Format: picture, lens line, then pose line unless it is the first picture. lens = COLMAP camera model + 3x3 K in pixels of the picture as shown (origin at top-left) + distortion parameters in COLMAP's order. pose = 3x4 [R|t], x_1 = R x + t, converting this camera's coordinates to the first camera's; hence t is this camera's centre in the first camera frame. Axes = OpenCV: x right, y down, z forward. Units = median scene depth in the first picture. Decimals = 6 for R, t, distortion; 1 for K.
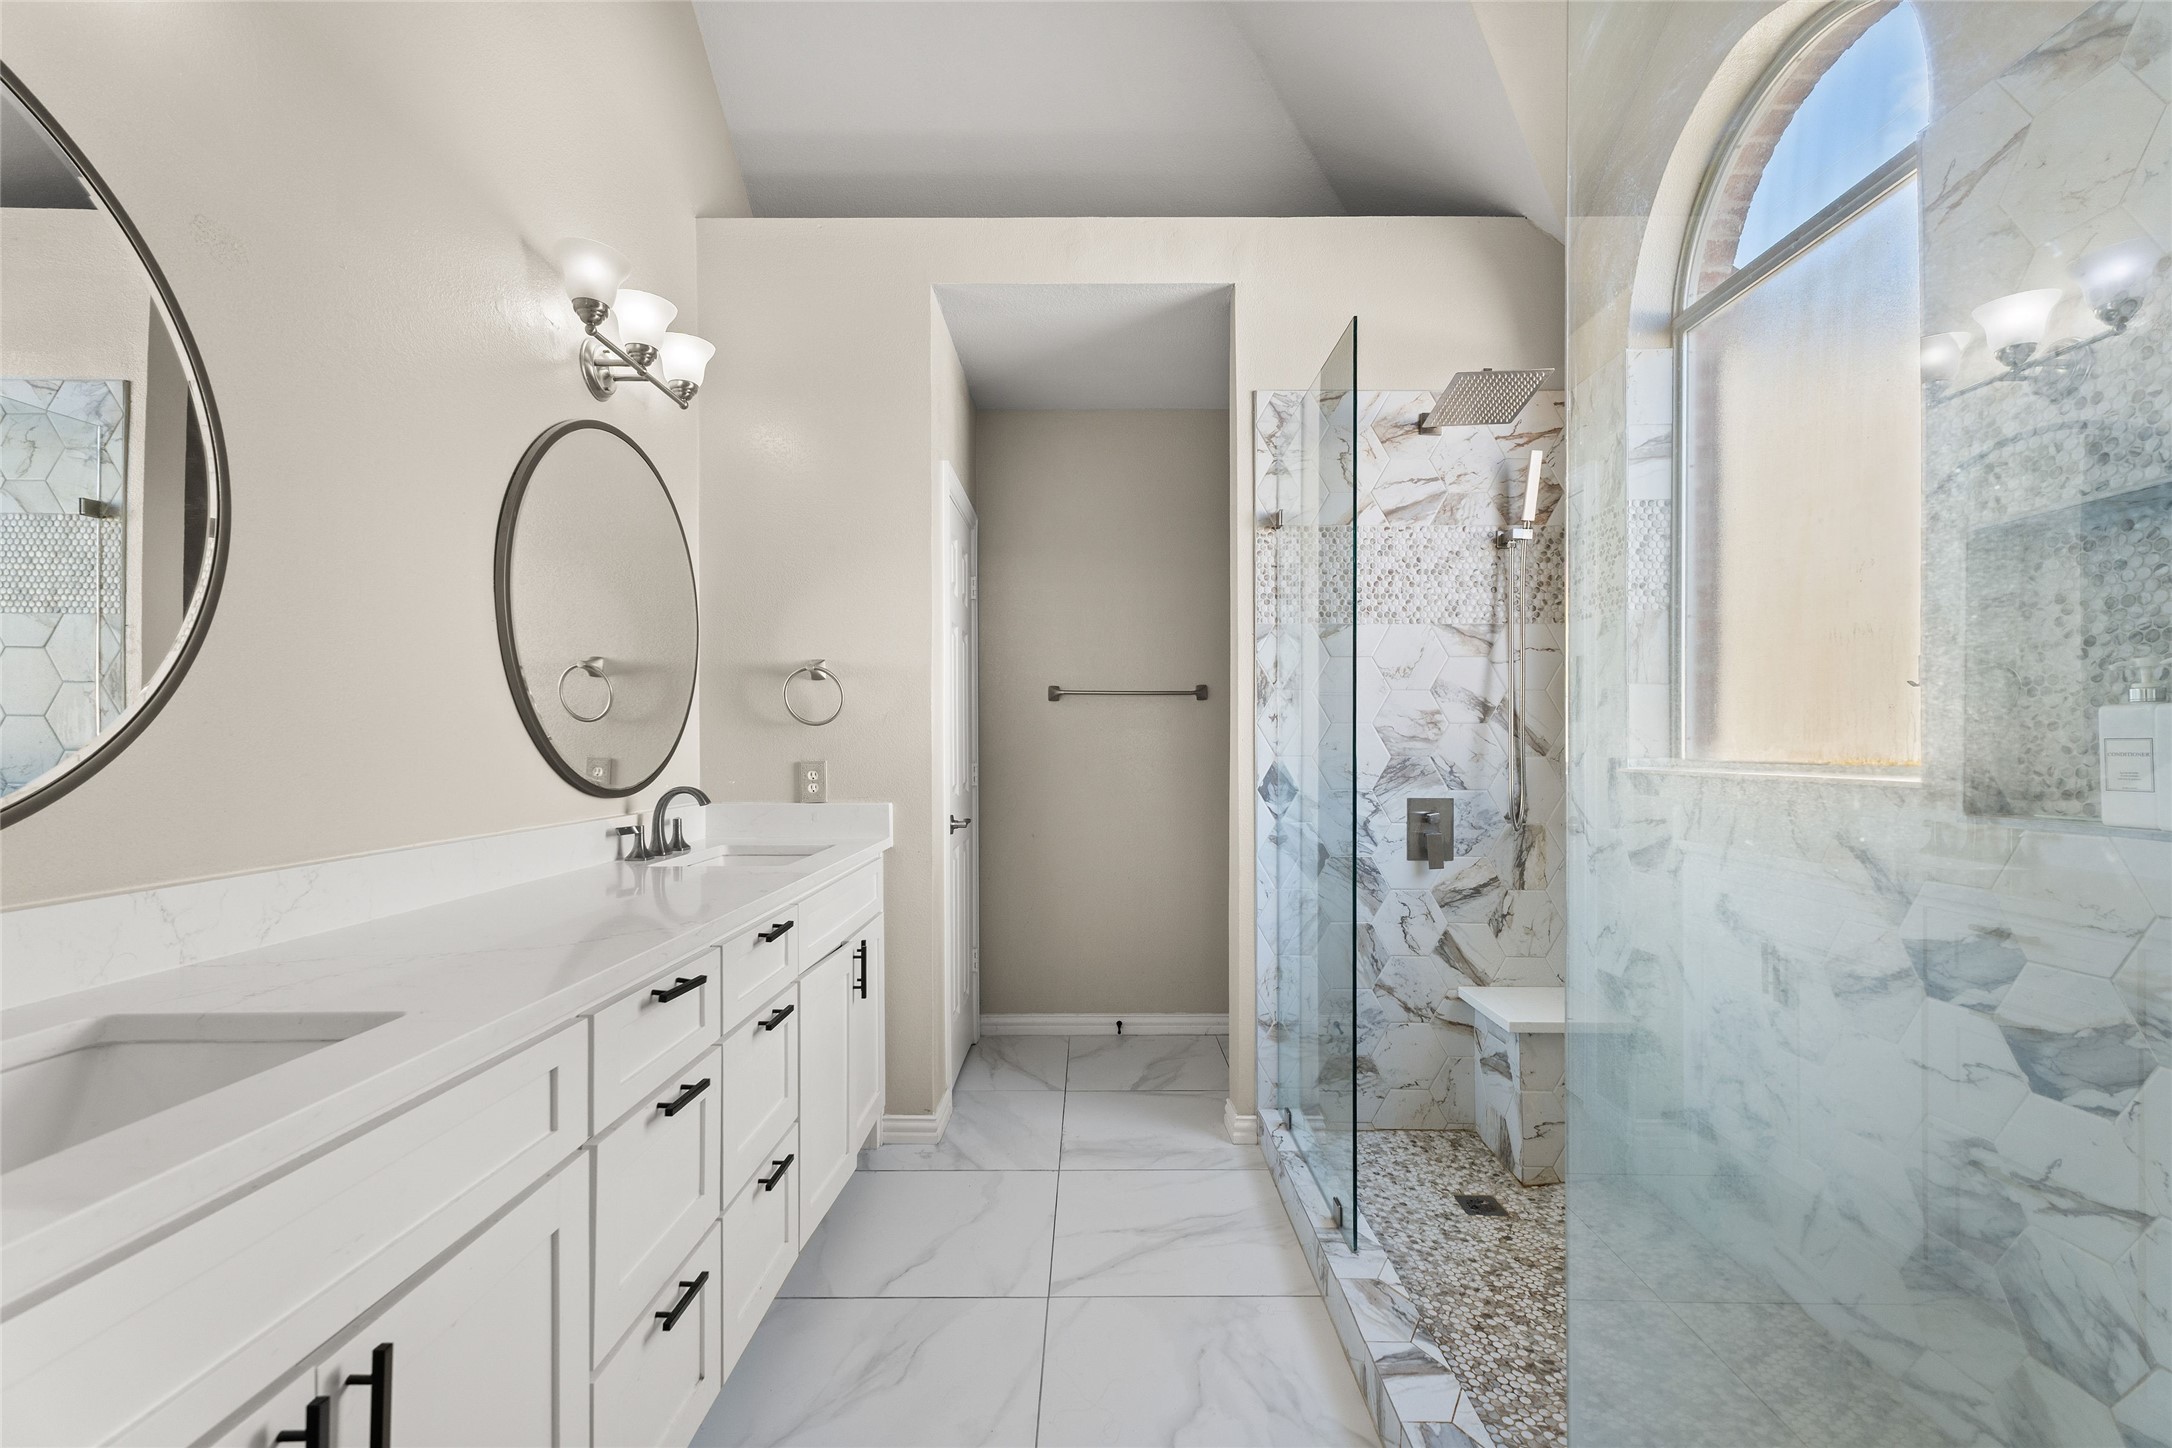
lens RADIAL K [[951.8, 0, 1084.8], [0, 951.8, 717.7], [0, 0, 1]] dist [0.005286, -0.000163]
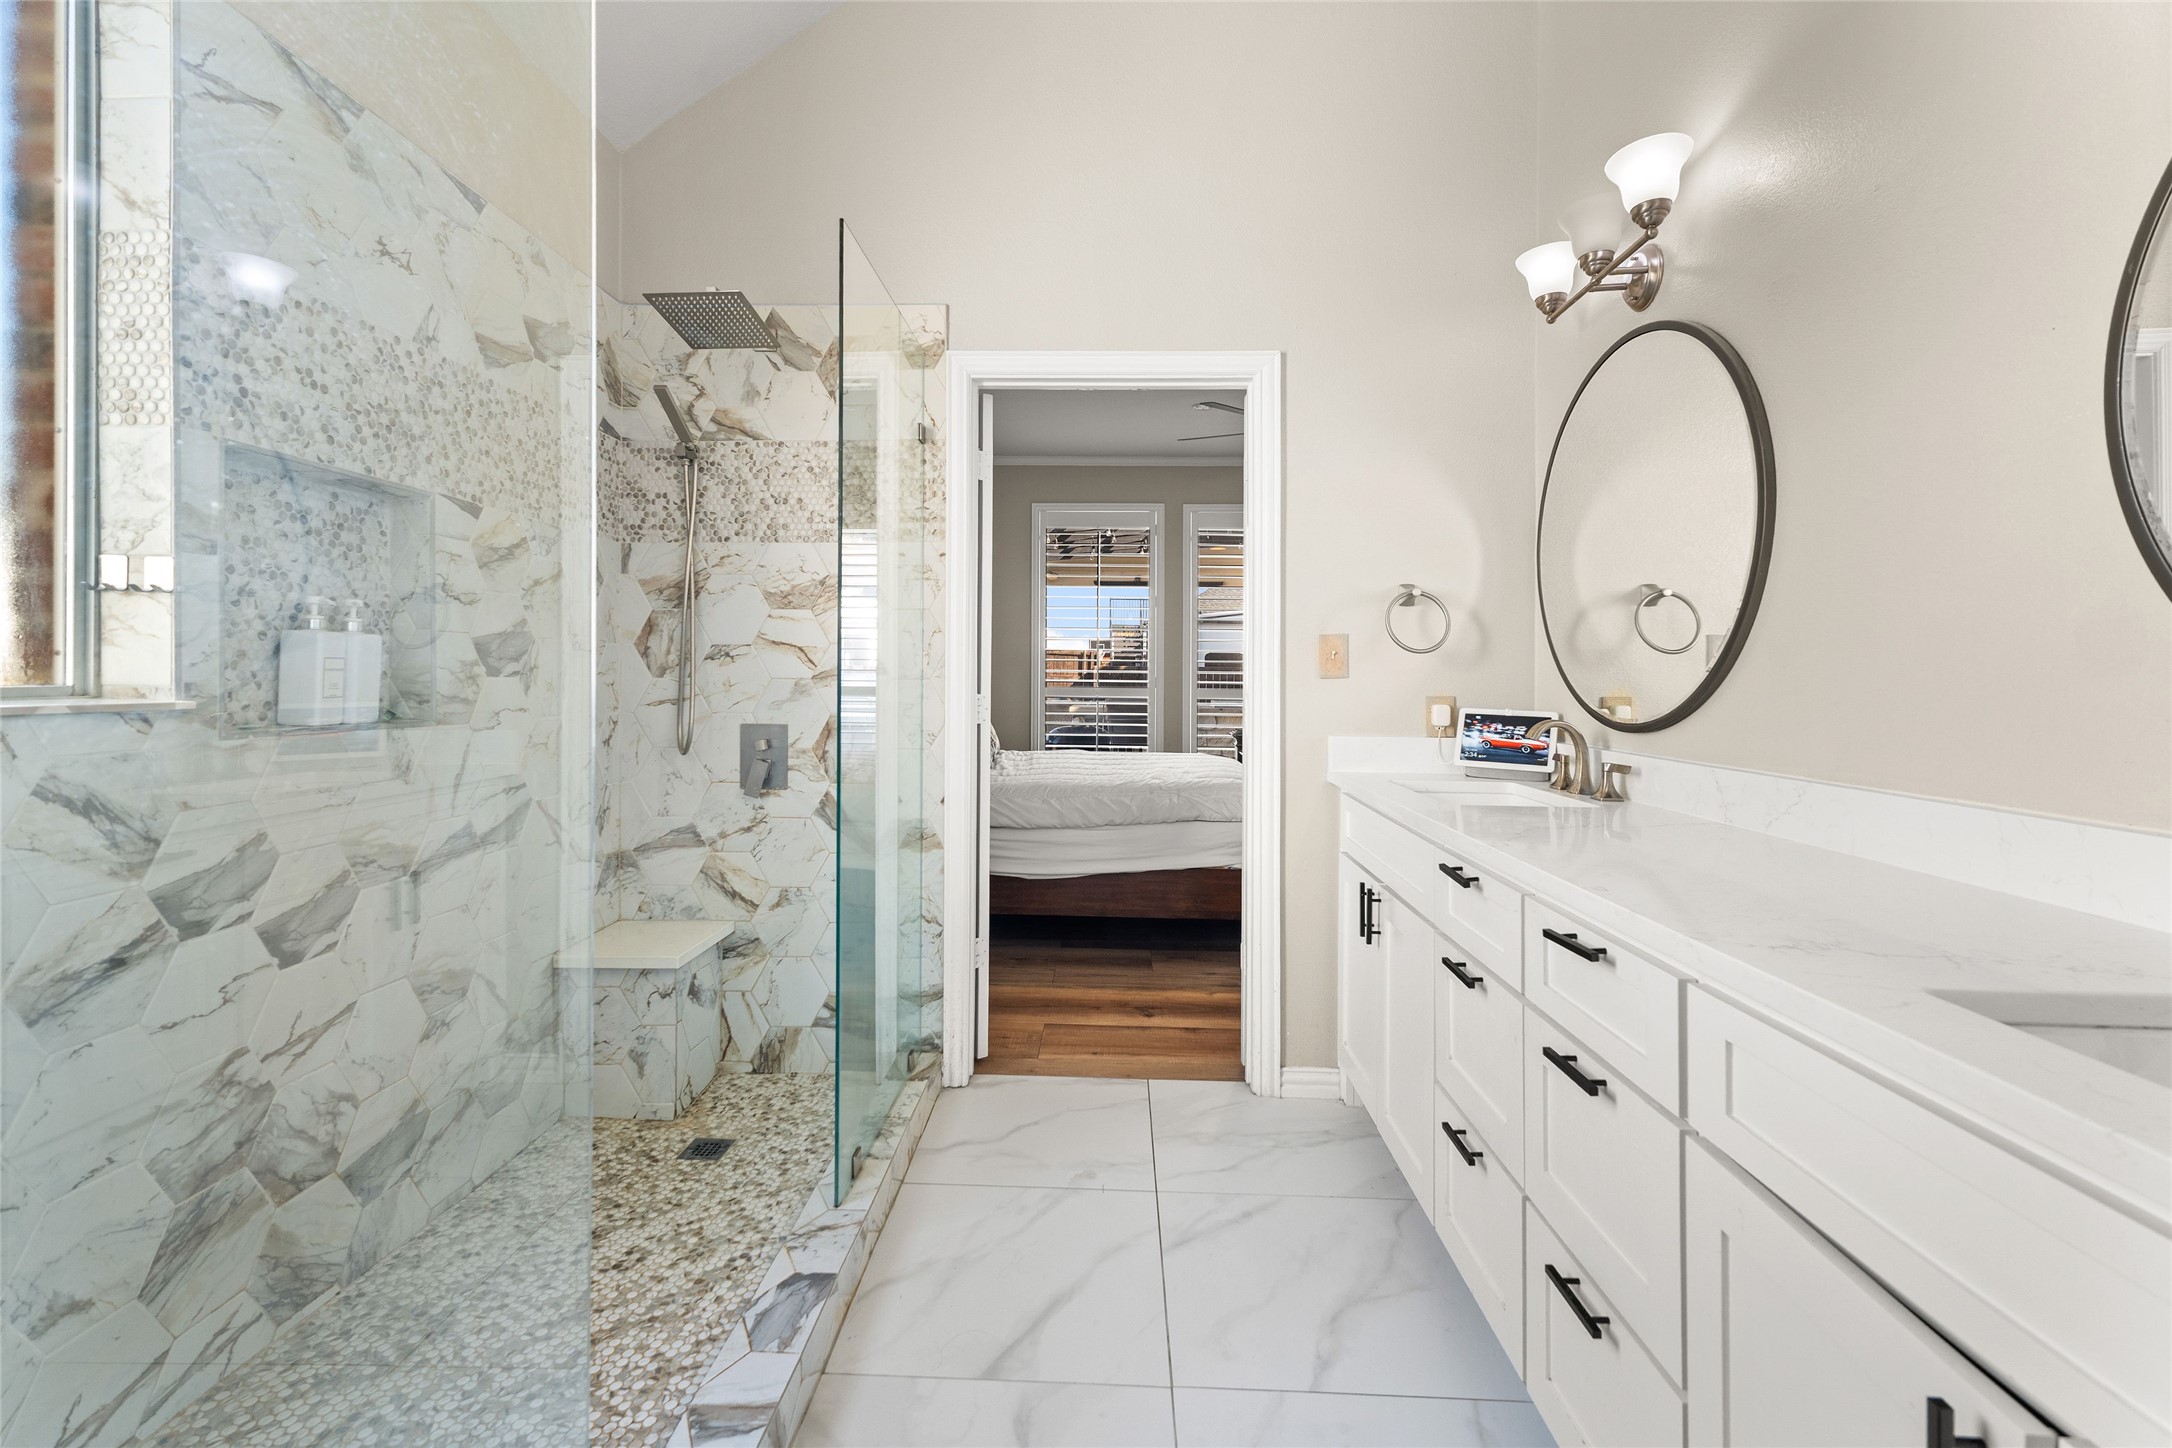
lens RADIAL K [[951.8, 0, 1086.8], [0, 951.8, 705.0], [0, 0, 1]] dist [0.005286, -0.000163]
pose [[-0.999960, -0.008921, -0.000865, 0.046792], [-0.008920, 0.999960, -0.000793, 0.072002], [0.000872, -0.000786, -0.999999, 2.136414]]
